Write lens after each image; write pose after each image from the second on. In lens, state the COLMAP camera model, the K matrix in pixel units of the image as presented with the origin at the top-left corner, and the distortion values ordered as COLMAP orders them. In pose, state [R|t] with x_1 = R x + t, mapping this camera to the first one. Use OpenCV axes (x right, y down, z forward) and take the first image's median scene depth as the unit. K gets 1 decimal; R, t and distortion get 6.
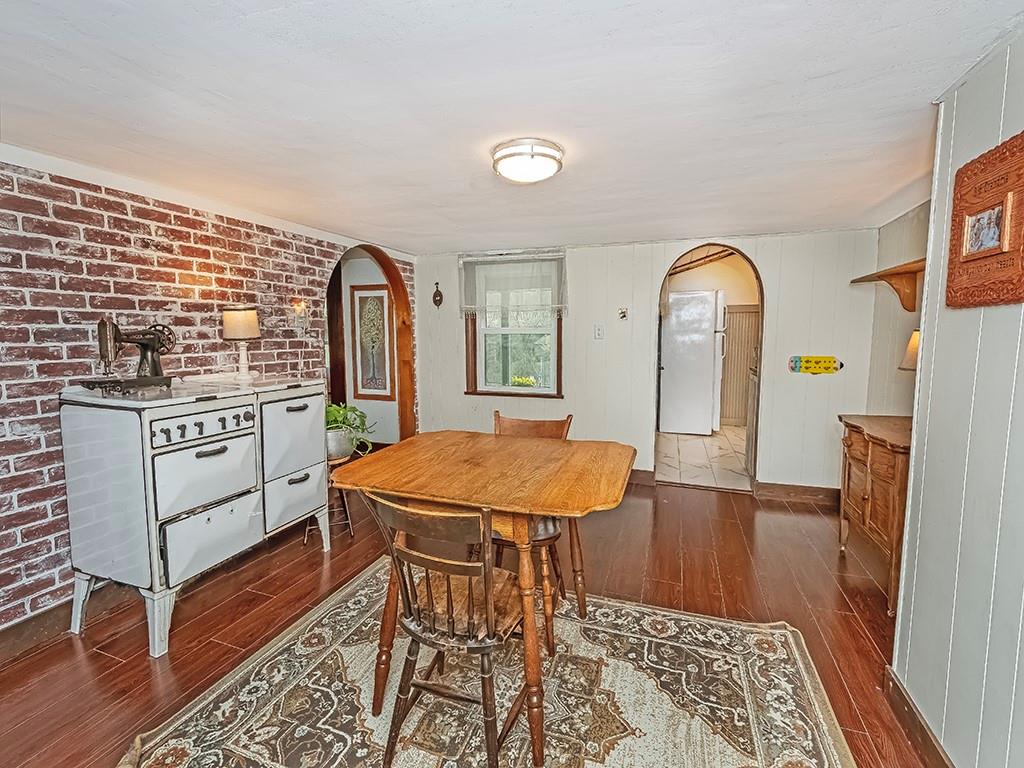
lens RADIAL K [[450.6, 0, 527.4], [0, 450.6, 377.8], [0, 0, 1]] dist [0.001947, -0.000199]
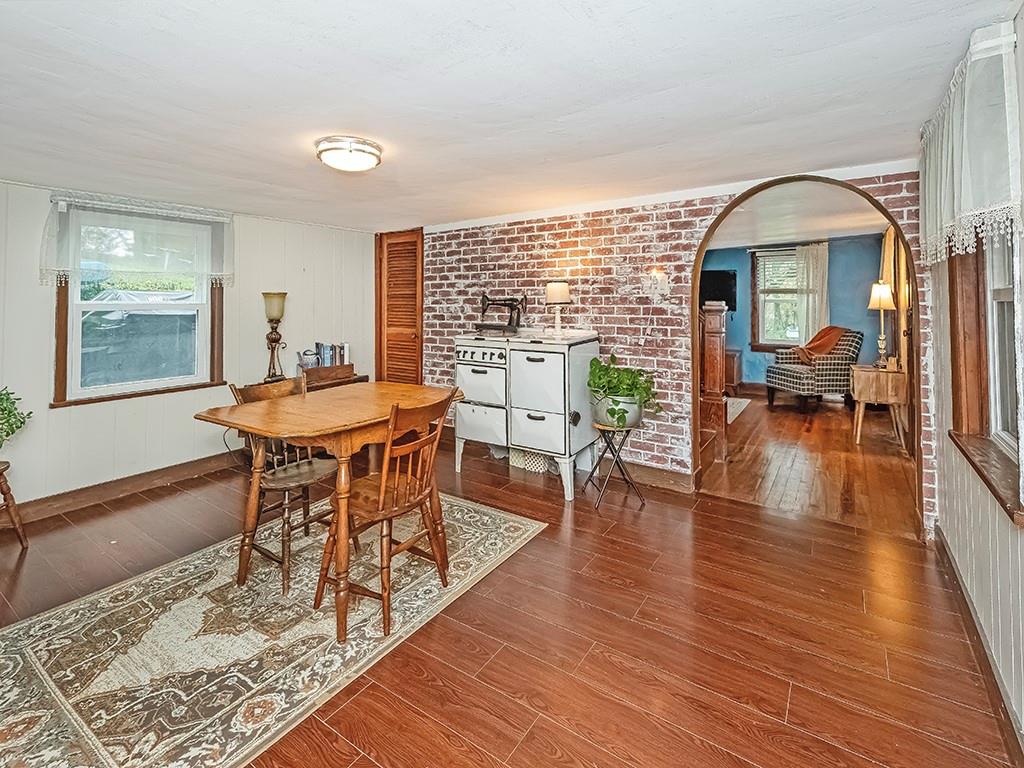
lens RADIAL K [[470.8, 0, 529.3], [0, 470.8, 293.8], [0, 0, 1]] dist [0.001870, -0.000761]
pose [[-0.247276, -0.010975, -0.968883, 0.839001], [-0.092173, 0.995668, 0.012245, -0.141976], [0.964551, 0.092332, -0.247217, 1.407828]]
